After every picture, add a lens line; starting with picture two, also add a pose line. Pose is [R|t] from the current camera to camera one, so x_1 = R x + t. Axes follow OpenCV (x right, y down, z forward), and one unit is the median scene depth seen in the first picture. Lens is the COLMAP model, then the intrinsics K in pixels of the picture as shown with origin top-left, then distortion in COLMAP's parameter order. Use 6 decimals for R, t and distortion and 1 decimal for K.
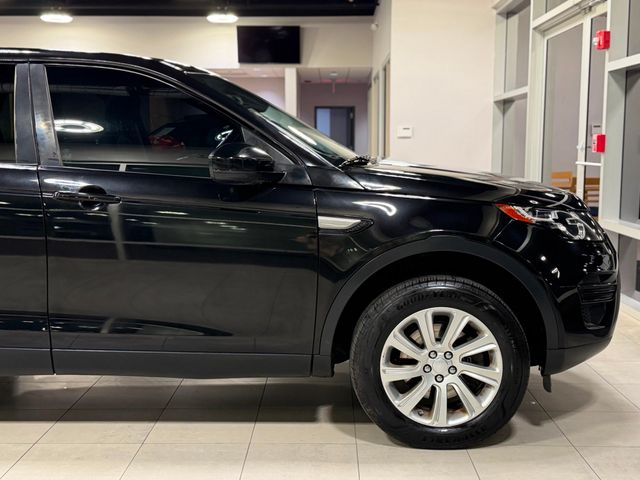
lens RADIAL K [[805.0, 0, 320.0], [0, 805.0, 240.0], [0, 0, 1]] dist [0.245073, -0.540188]
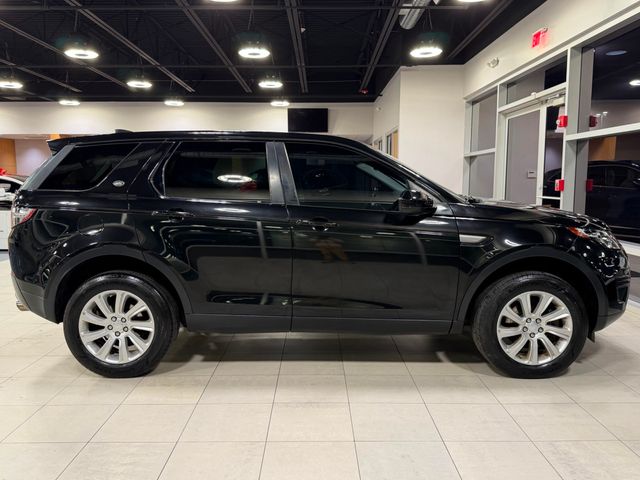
lens RADIAL K [[520.4, 0, 320.0], [0, 520.4, 240.0], [0, 0, 1]] dist [0.146112, -0.235692]
pose [[0.999625, -0.003095, 0.027215, -0.291624], [0.003246, 0.999980, -0.005513, -0.013058], [-0.027197, 0.005600, 0.999614, -0.036458]]
